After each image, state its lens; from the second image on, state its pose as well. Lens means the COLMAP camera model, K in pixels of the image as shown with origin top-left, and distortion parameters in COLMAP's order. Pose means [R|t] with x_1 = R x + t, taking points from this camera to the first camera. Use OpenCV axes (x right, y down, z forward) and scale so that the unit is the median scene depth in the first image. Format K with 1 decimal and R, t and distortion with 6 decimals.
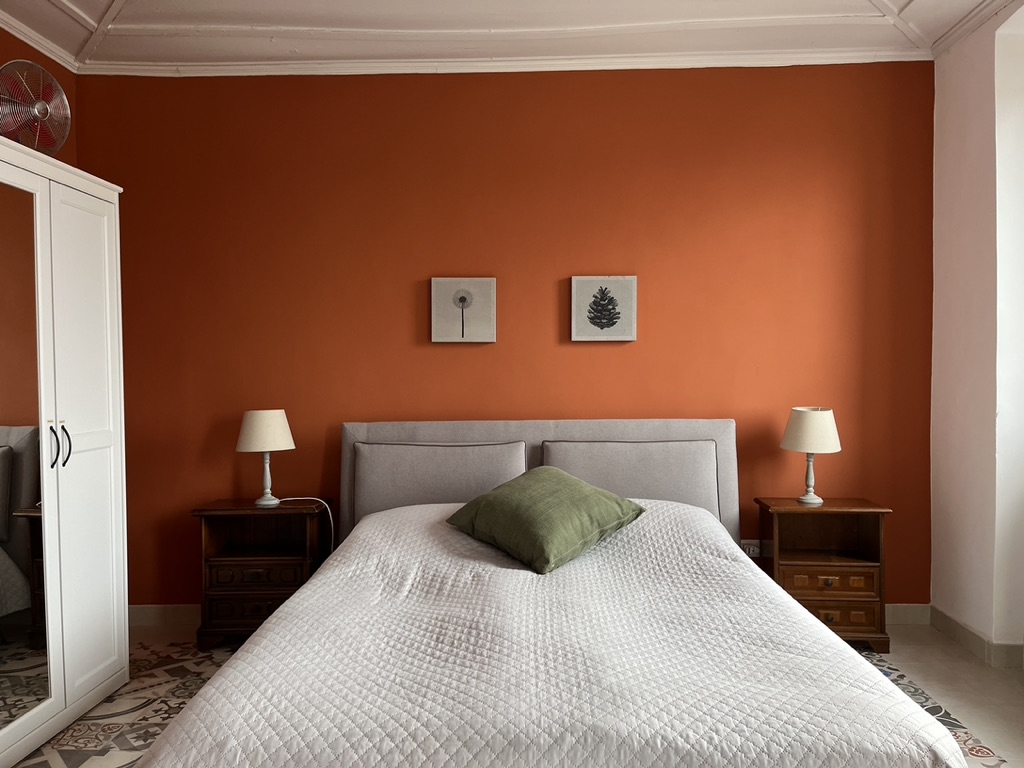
lens RADIAL K [[794.9, 0, 512.0], [0, 794.9, 384.0], [0, 0, 1]] dist [0.108460, -0.001018]
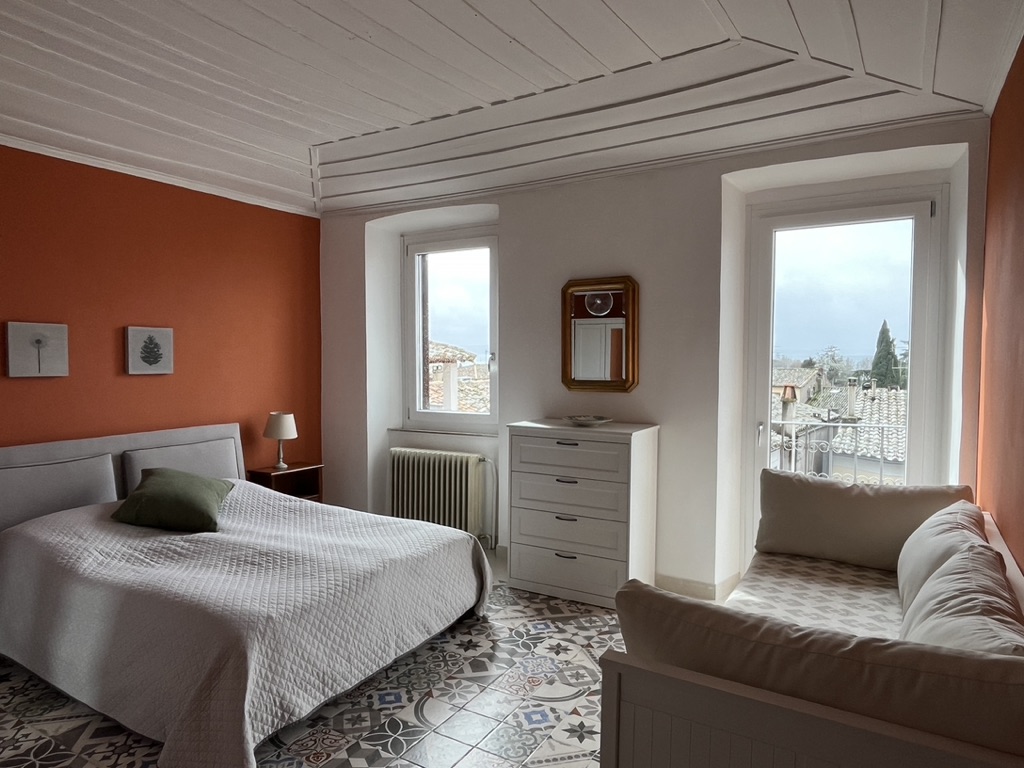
lens RADIAL K [[662.5, 0, 512.0], [0, 662.5, 384.0], [0, 0, 1]] dist [0.002165, 0.000987]
pose [[0.468207, -0.028863, 0.883147, -0.609178], [0.017000, 0.999576, 0.023655, -0.053640], [-0.883455, 0.003938, 0.468499, -0.090566]]
